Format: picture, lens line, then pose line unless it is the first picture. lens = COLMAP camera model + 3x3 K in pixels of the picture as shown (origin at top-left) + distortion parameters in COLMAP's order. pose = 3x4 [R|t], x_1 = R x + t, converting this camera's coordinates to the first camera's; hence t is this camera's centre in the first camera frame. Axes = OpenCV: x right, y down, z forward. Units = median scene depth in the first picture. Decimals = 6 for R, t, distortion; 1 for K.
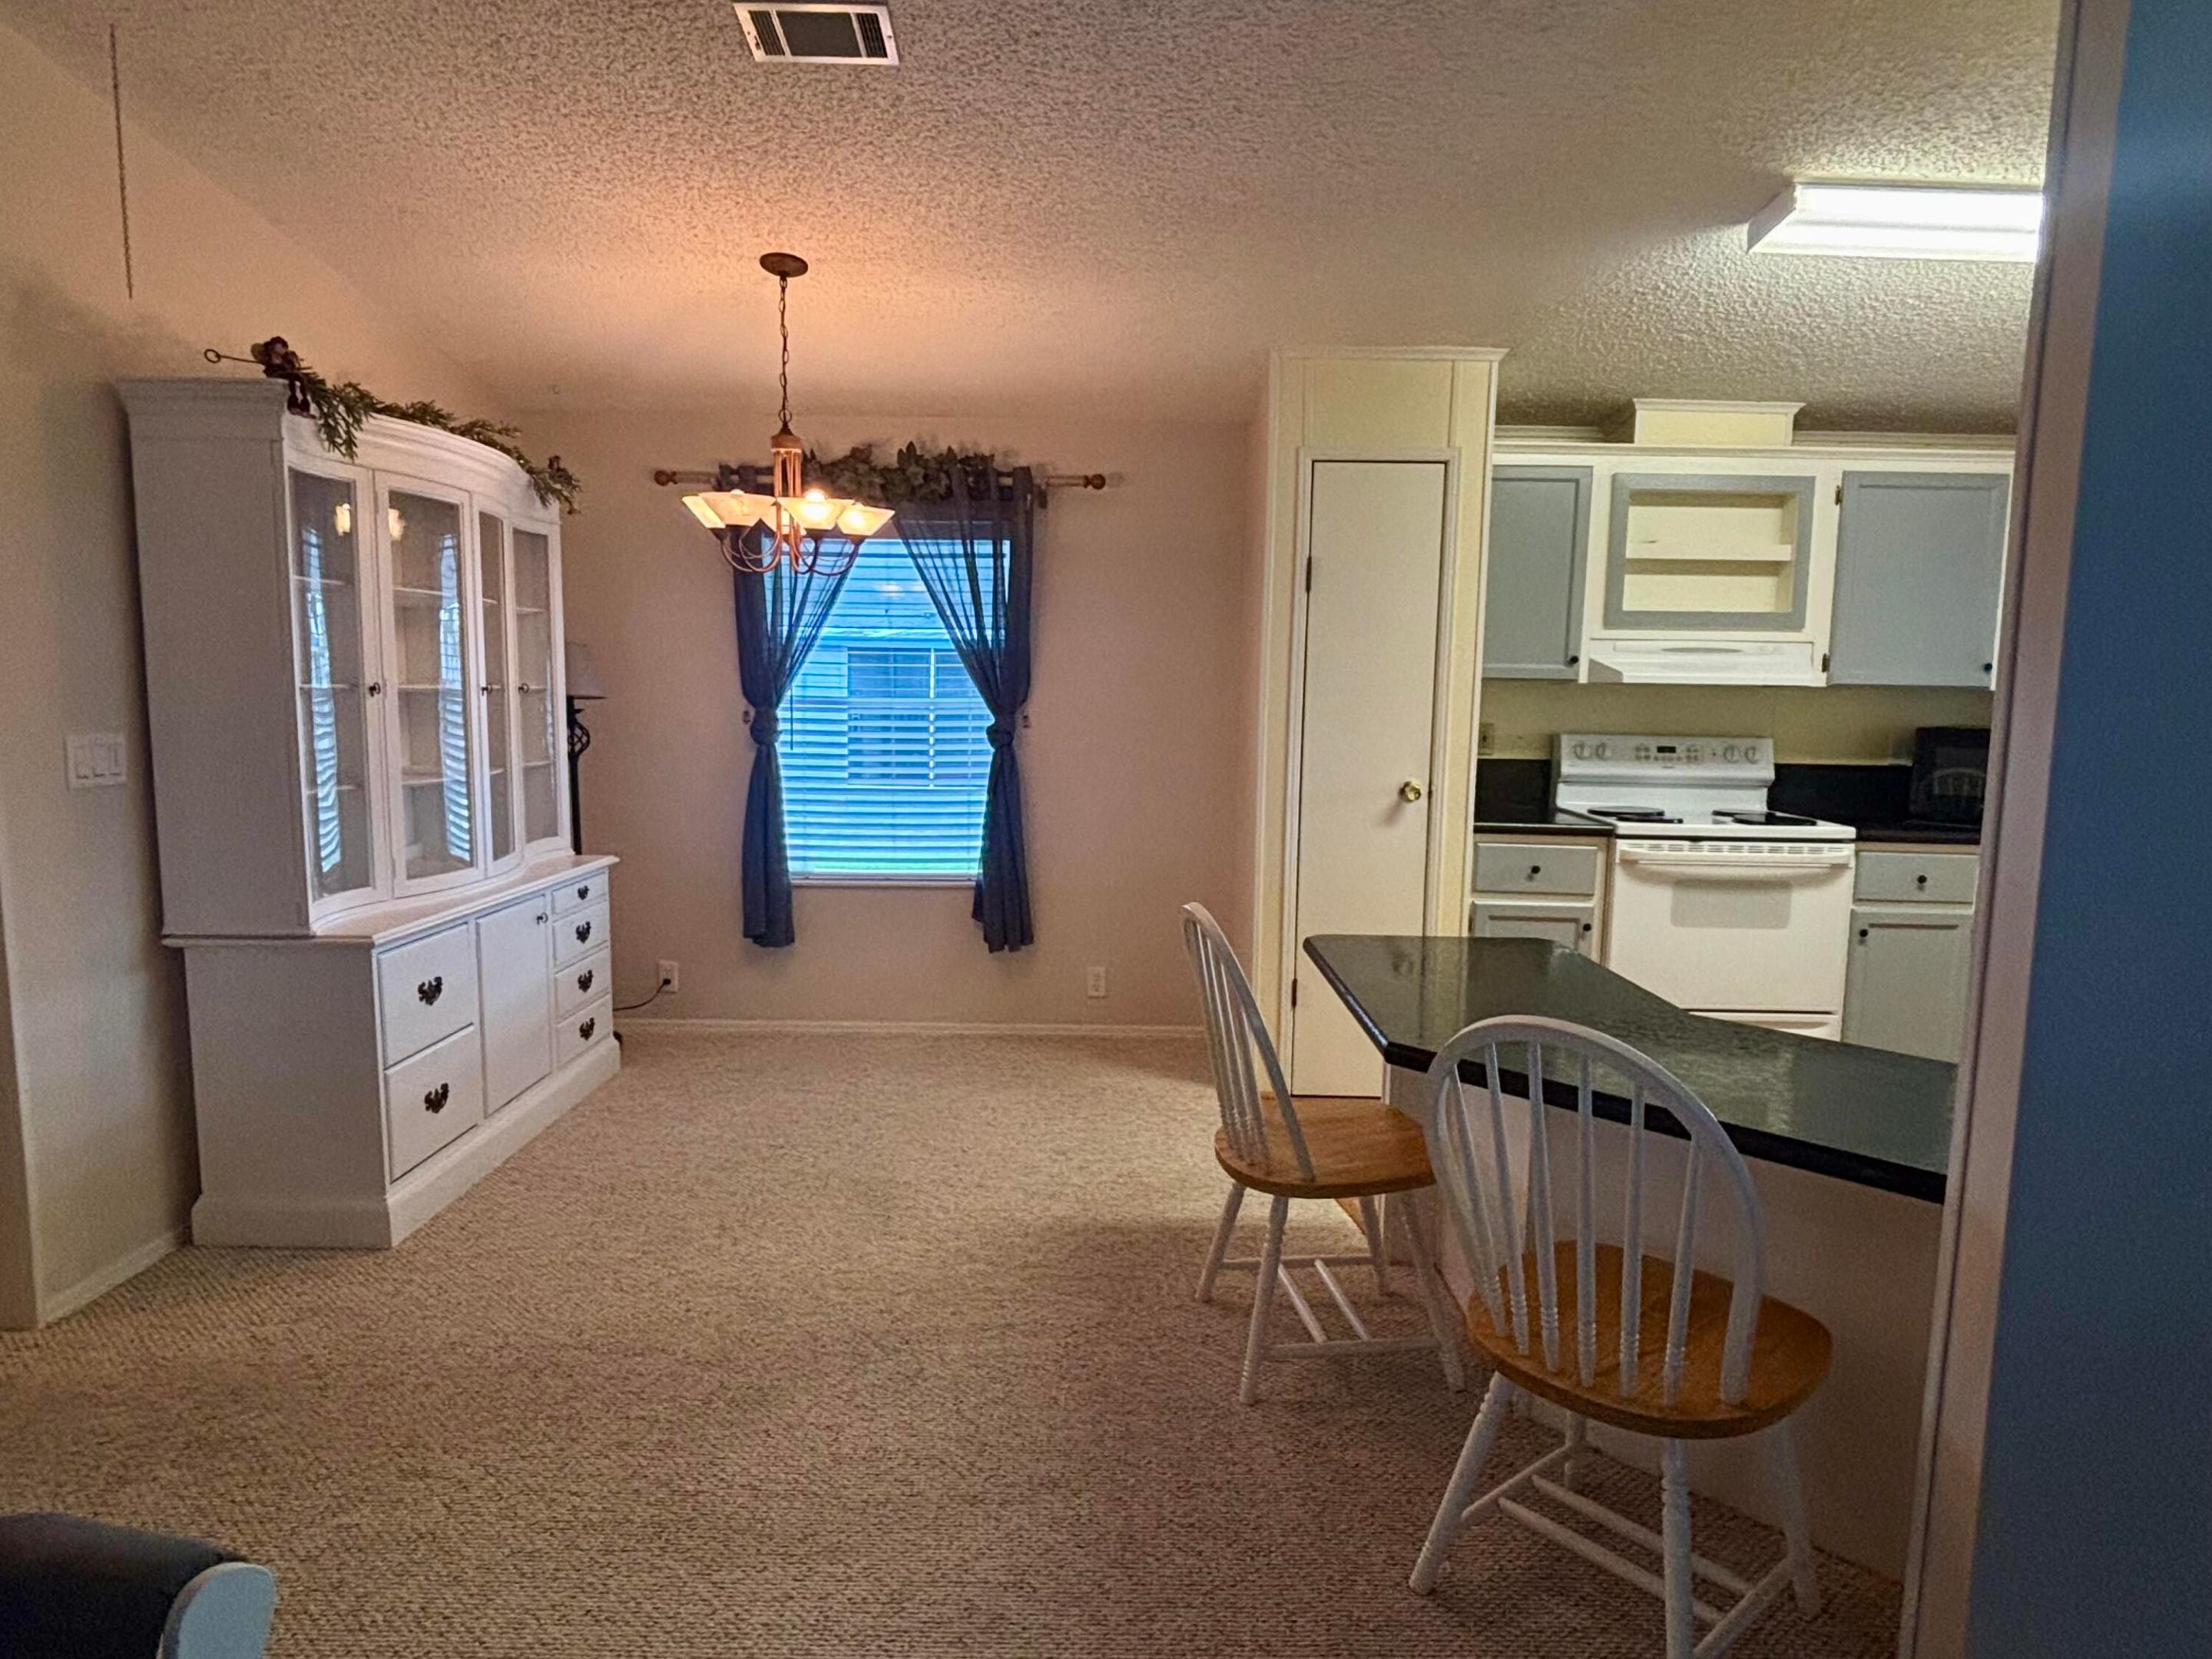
lens RADIAL K [[1305.7, 0, 1112.6], [0, 1305.7, 839.8], [0, 0, 1]] dist [0.053186, -0.057004]
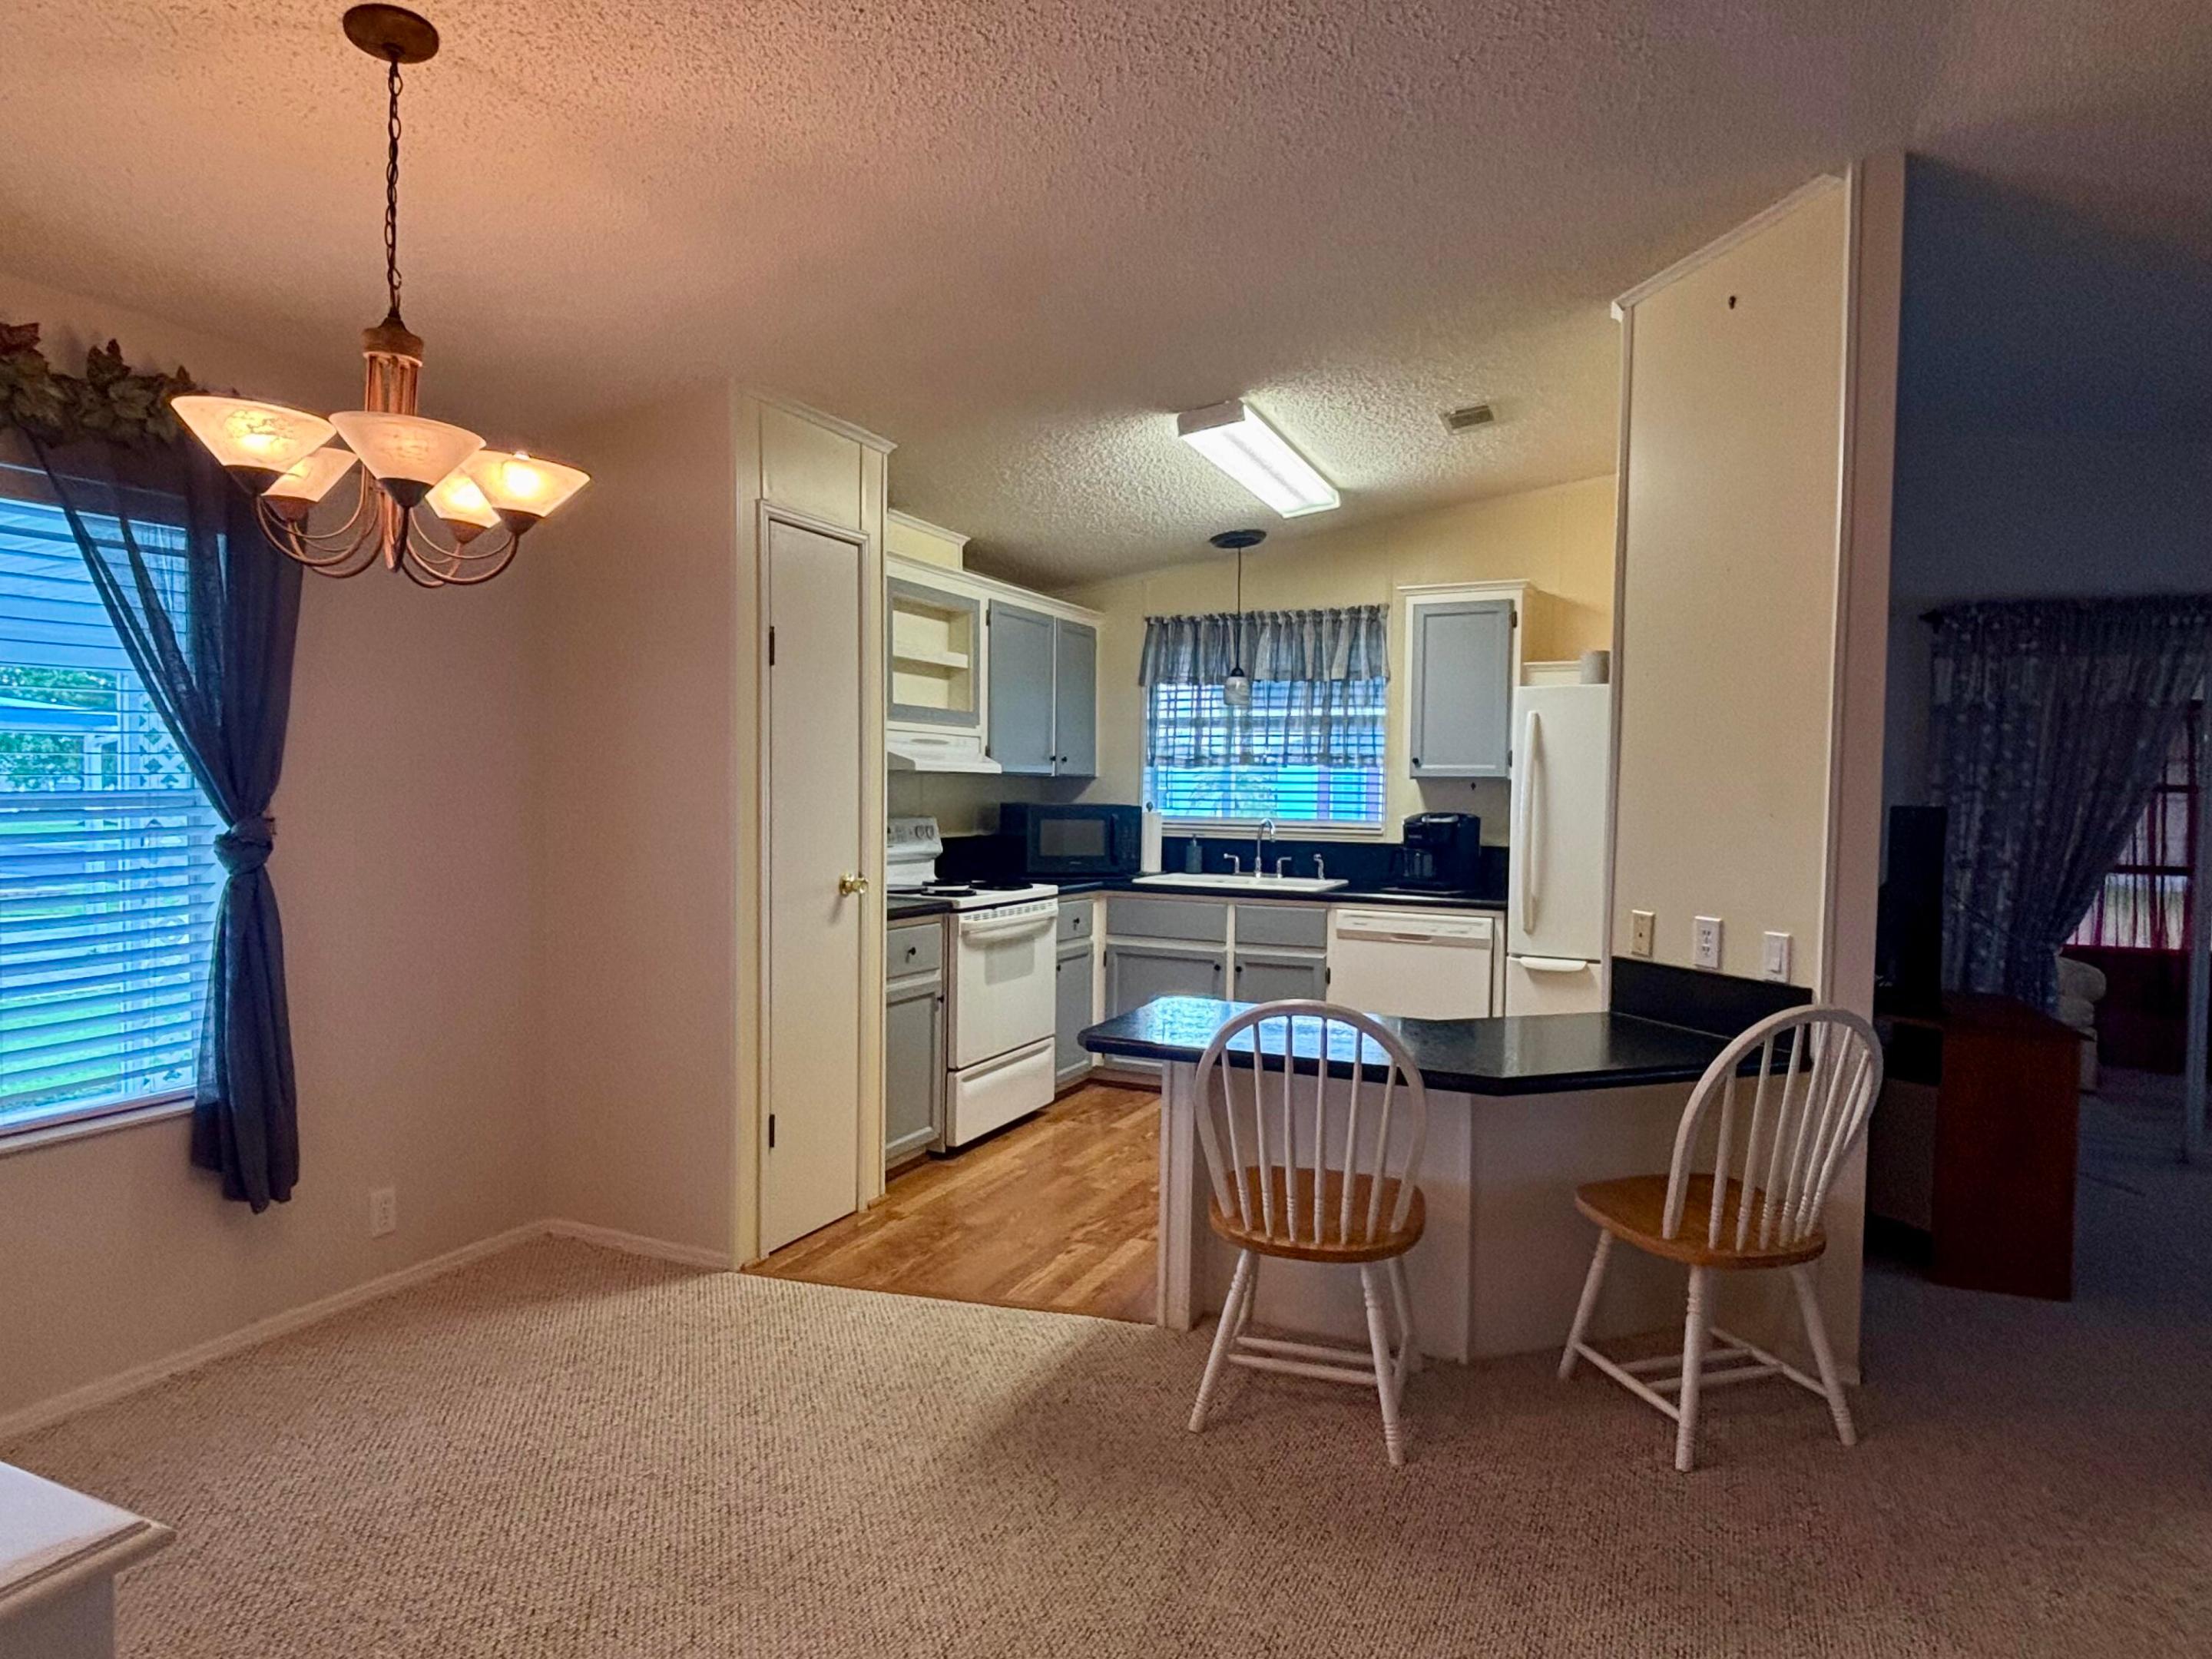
lens RADIAL K [[1305.7, 0, 1112.6], [0, 1305.7, 839.8], [0, 0, 1]] dist [0.053186, -0.057004]
pose [[0.413784, -0.048159, 0.909101, -0.510234], [0.097922, 0.995161, 0.008147, -0.053996], [-0.905094, 0.085650, 0.416497, 0.404039]]
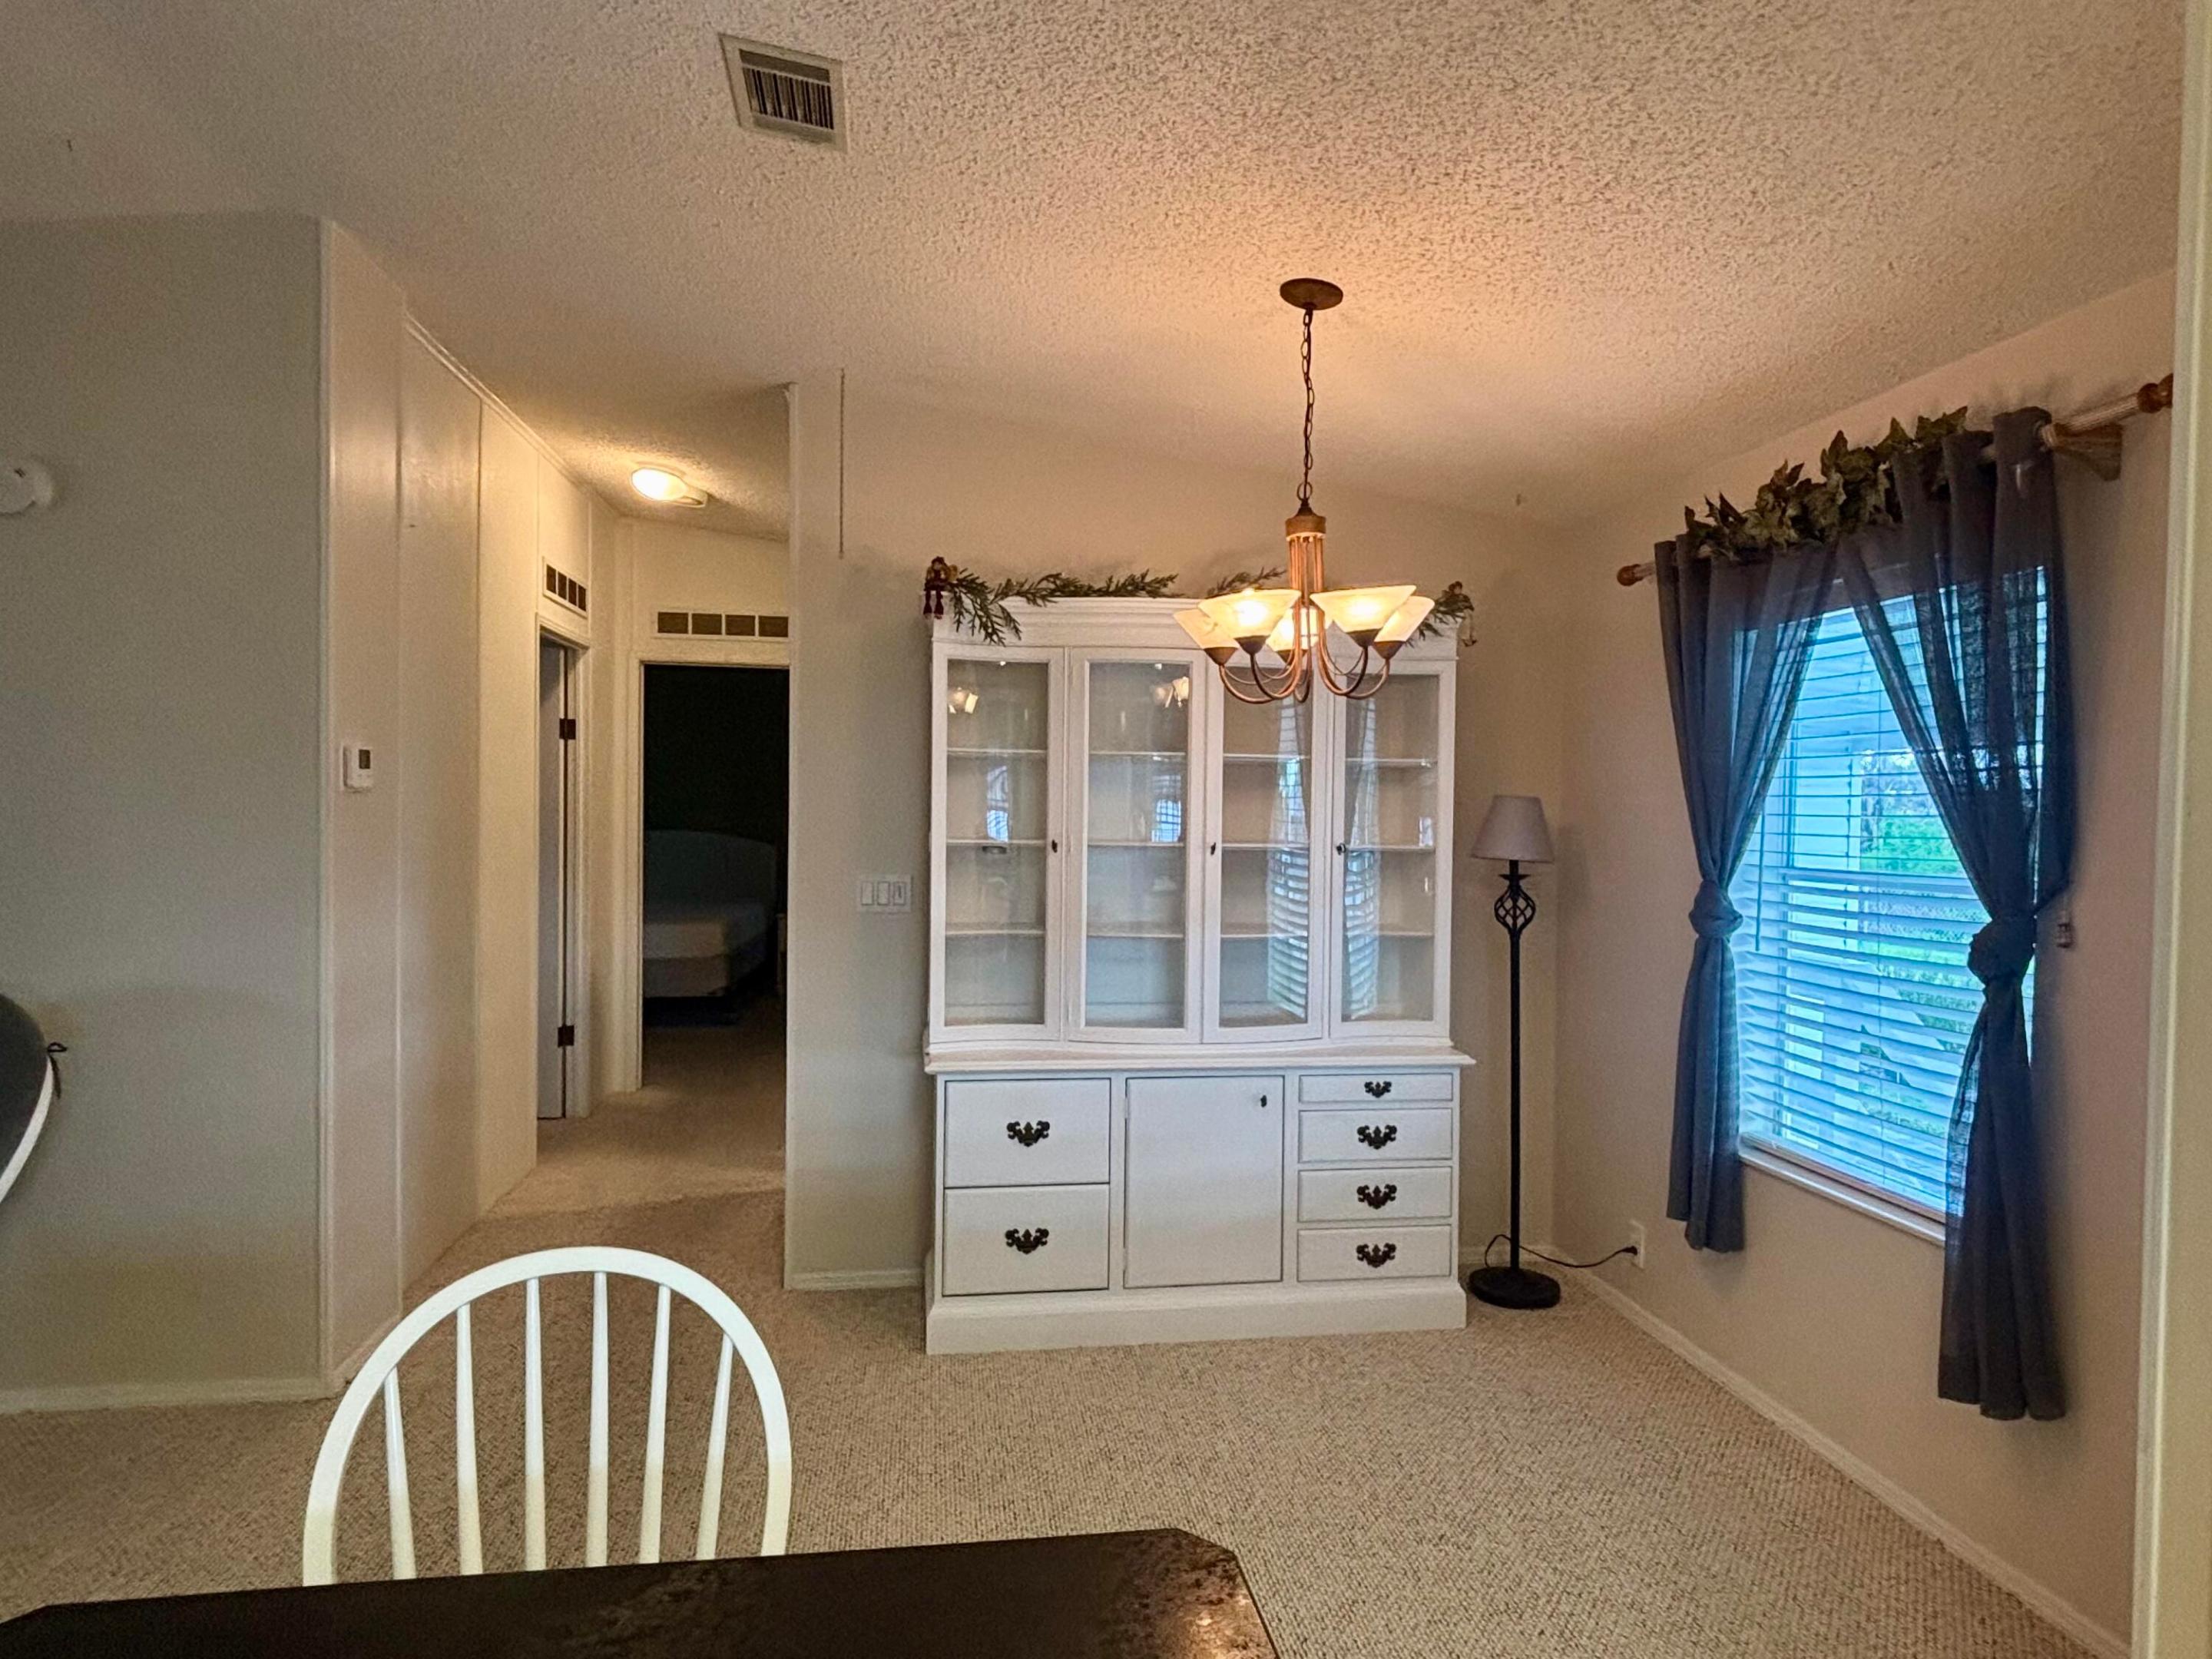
lens RADIAL K [[1305.7, 0, 1112.6], [0, 1305.7, 839.8], [0, 0, 1]] dist [0.053186, -0.057004]
pose [[0.161980, 0.009478, -0.986749, 0.372542], [-0.126380, 0.991918, -0.011218, -0.082045], [0.978668, 0.126522, 0.161868, 0.631809]]
